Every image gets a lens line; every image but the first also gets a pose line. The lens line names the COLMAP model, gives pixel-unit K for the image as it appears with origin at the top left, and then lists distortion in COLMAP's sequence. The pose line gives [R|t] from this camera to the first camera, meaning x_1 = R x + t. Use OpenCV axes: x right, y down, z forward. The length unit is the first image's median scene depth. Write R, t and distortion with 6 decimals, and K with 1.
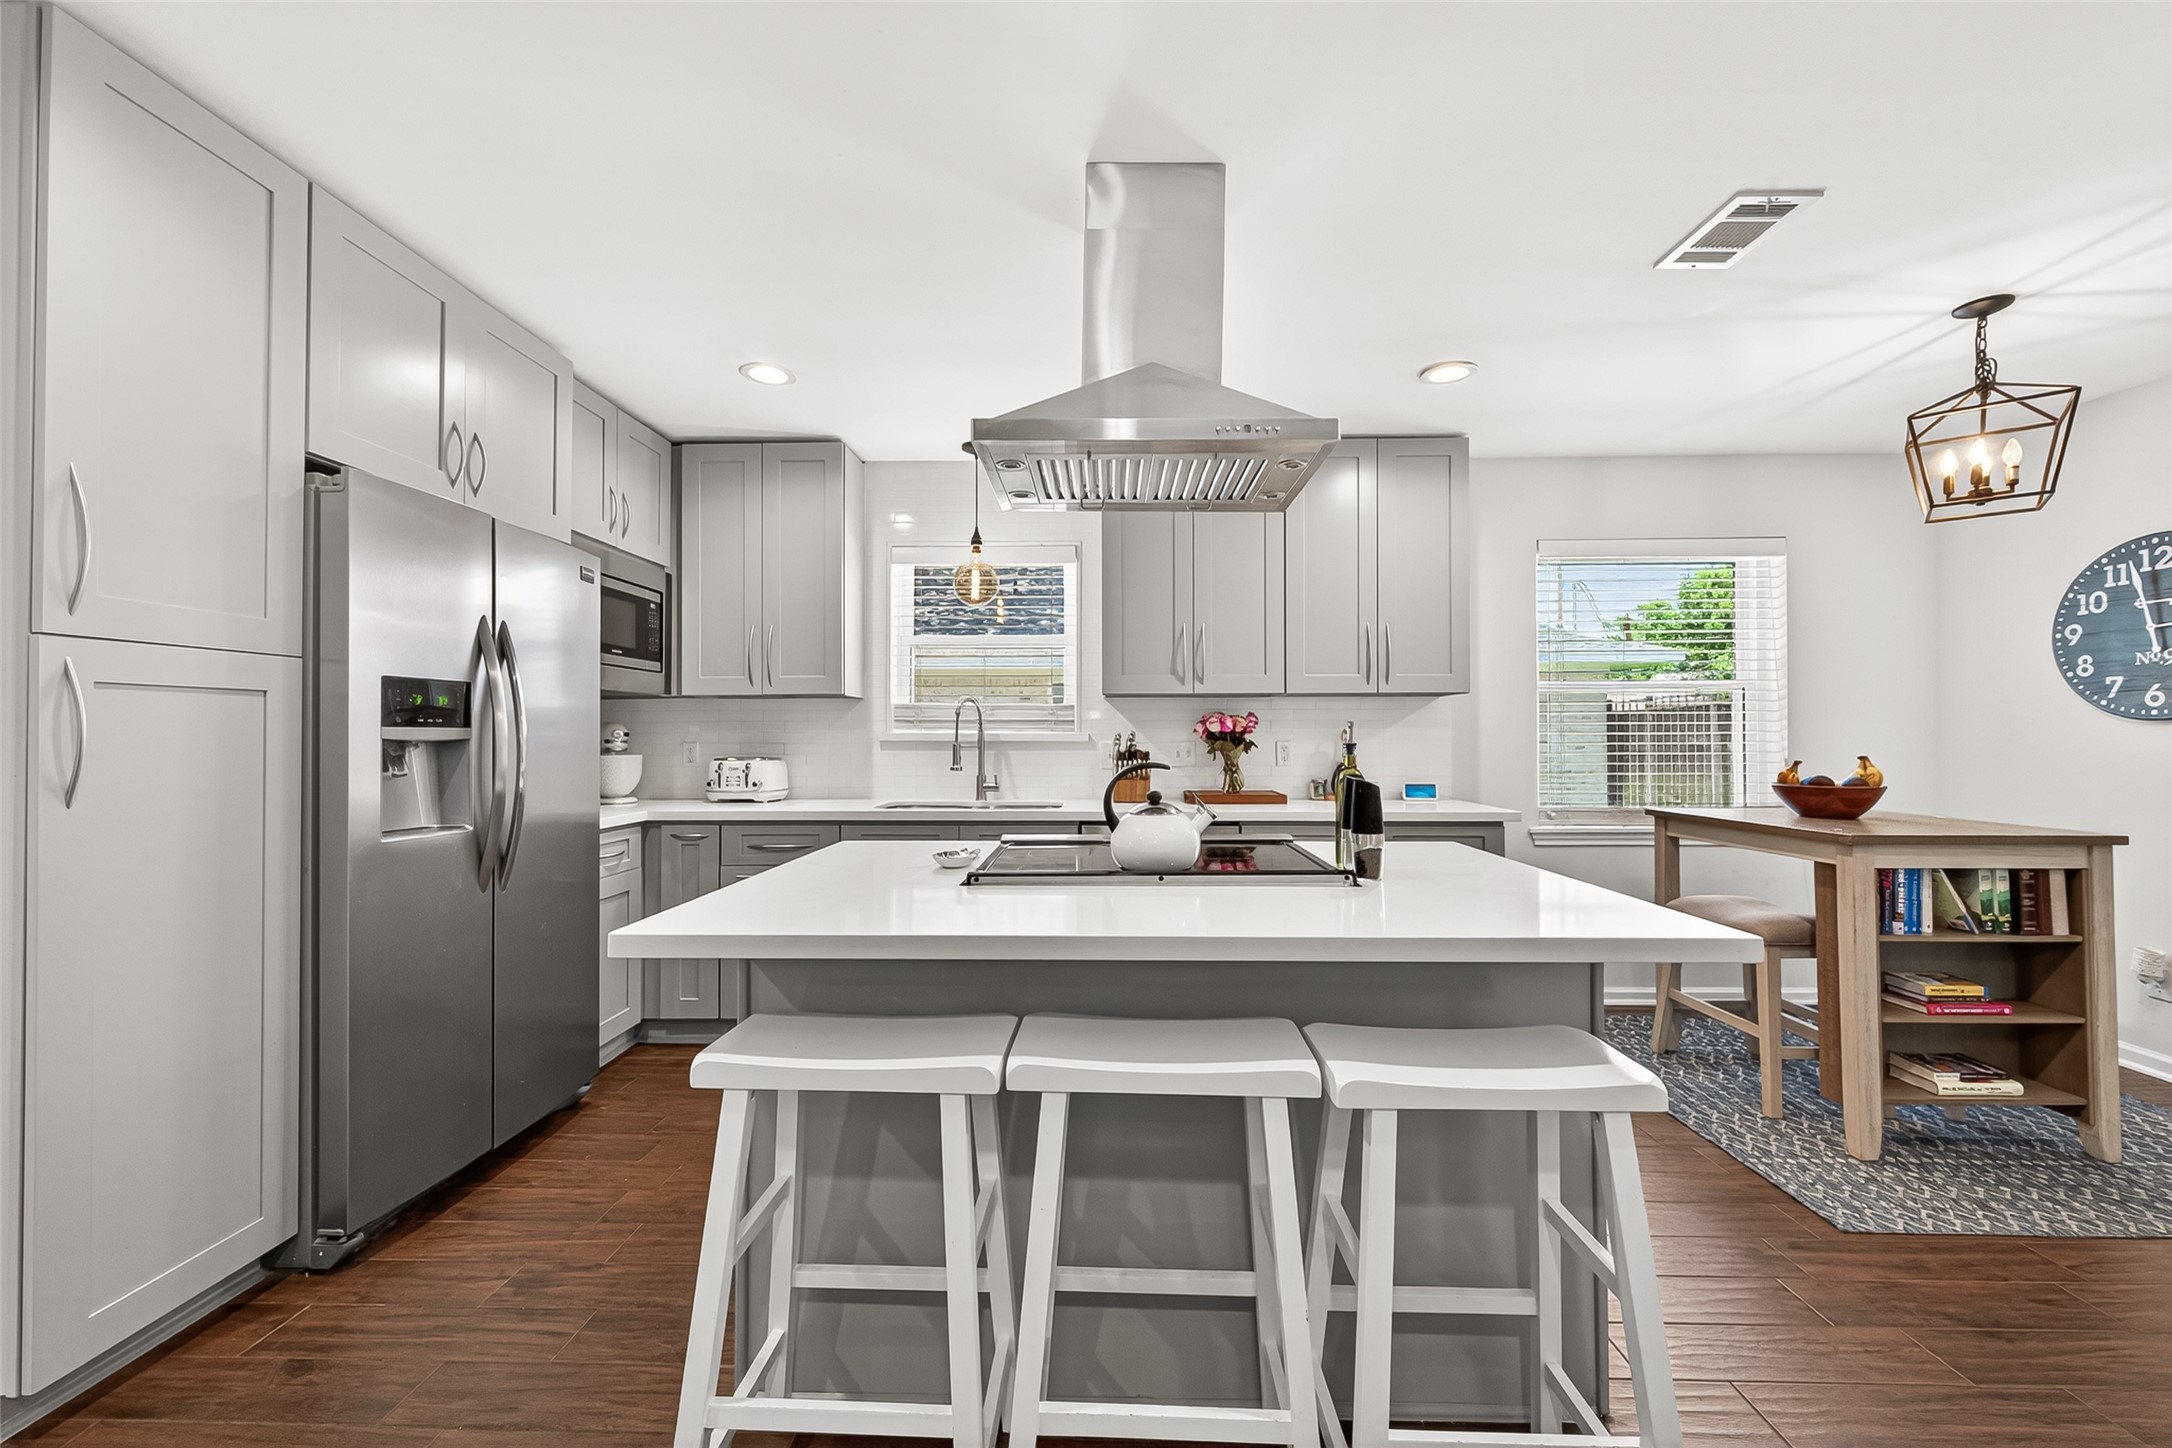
lens RADIAL K [[845.9, 0, 1095.6], [0, 845.9, 730.3], [0, 0, 1]] dist [0.002858, -0.000357]
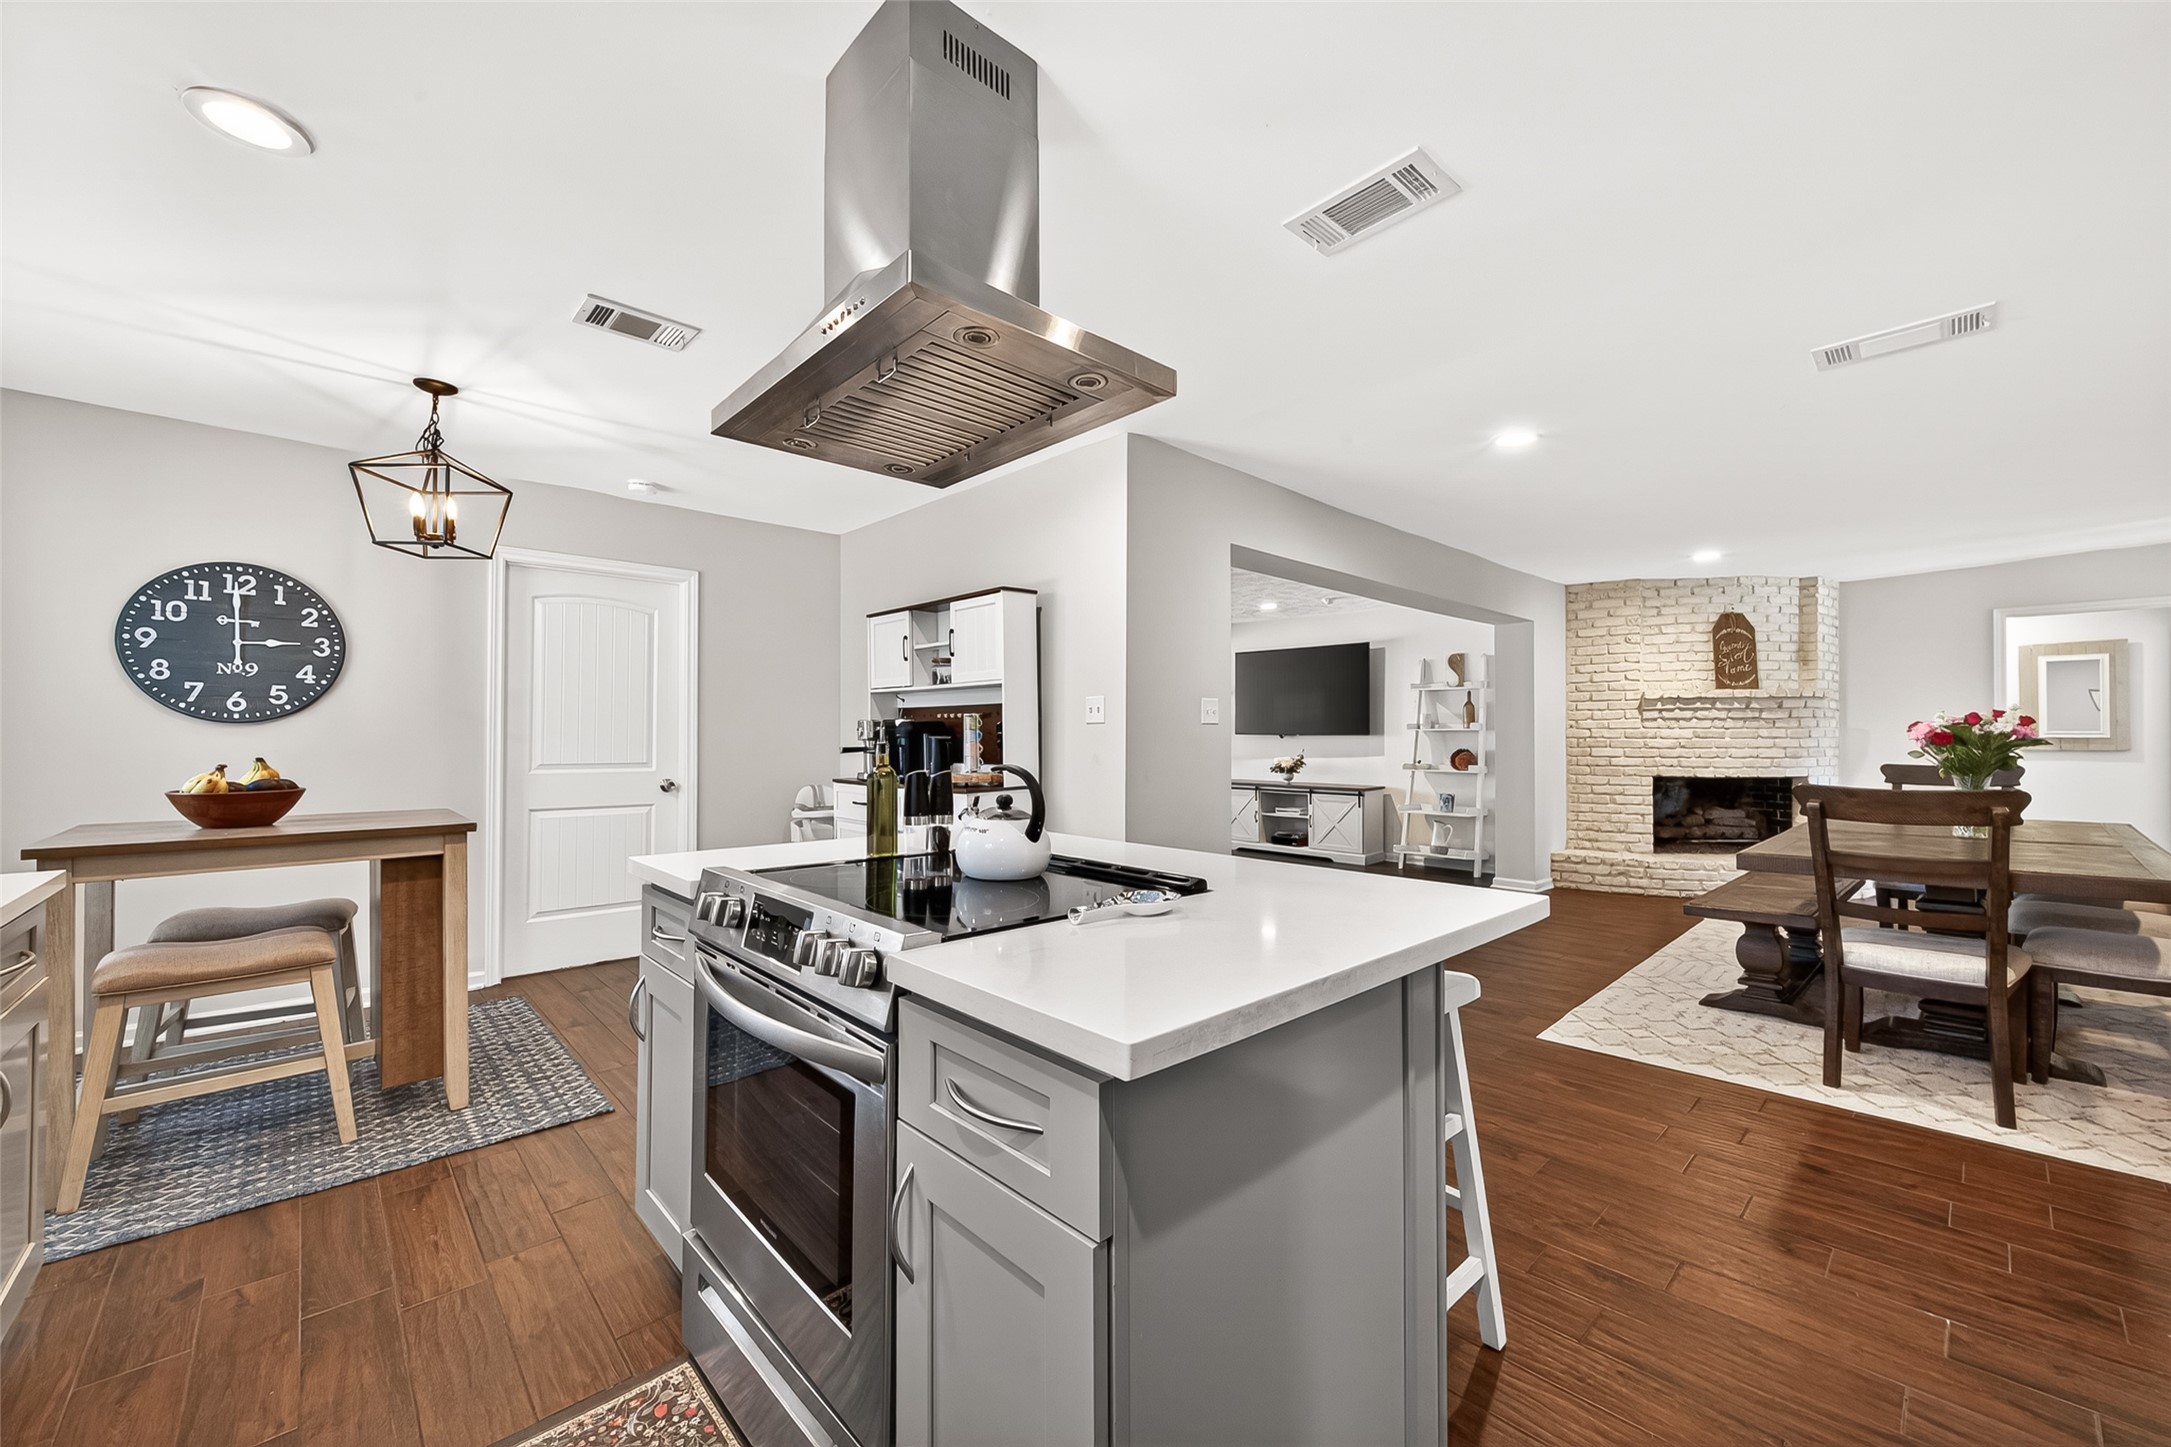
lens RADIAL K [[845.5, 0, 1095.1], [0, 845.5, 729.8], [0, 0, 1]] dist [0.002858, -0.000357]
pose [[-0.698904, 0.005881, 0.715191, -0.391030], [-0.002865, 0.999935, -0.011022, 0.006955], [-0.715210, -0.009753, -0.698842, 0.924732]]
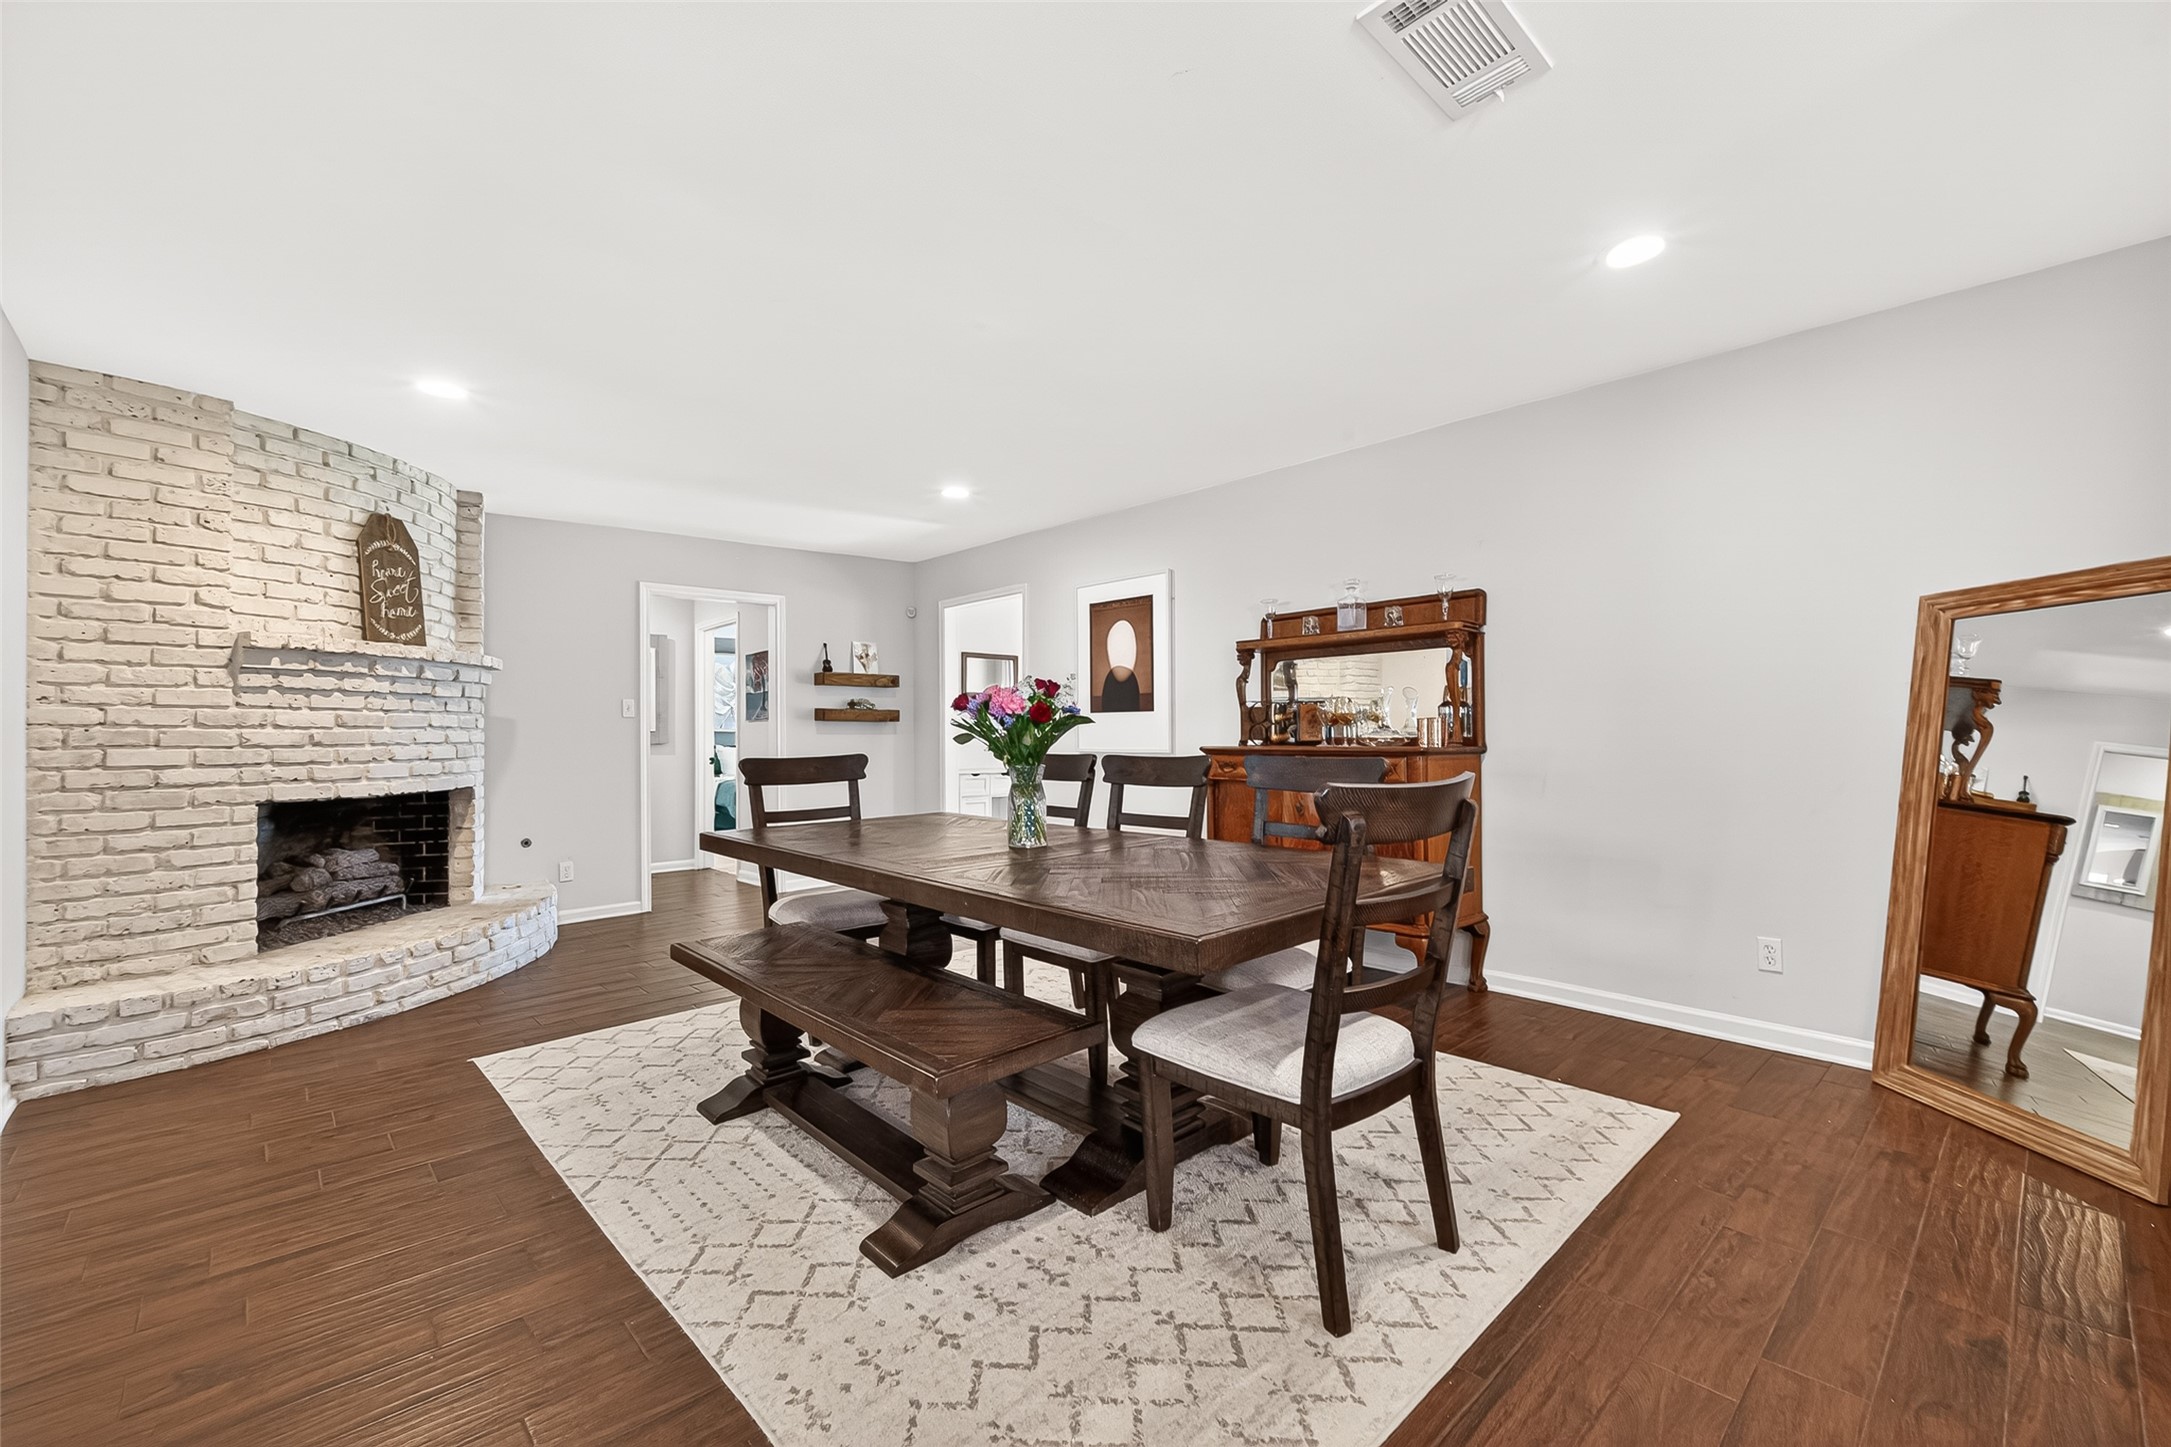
lens RADIAL K [[912.7, 0, 1095.6], [0, 912.7, 727.4], [0, 0, 1]] dist [0.001243, -0.000052]
pose [[-0.719341, 0.001277, -0.694656, 0.194124], [0.012765, 0.999854, -0.011381, 0.027555], [0.694540, -0.017054, -0.719252, -0.004227]]
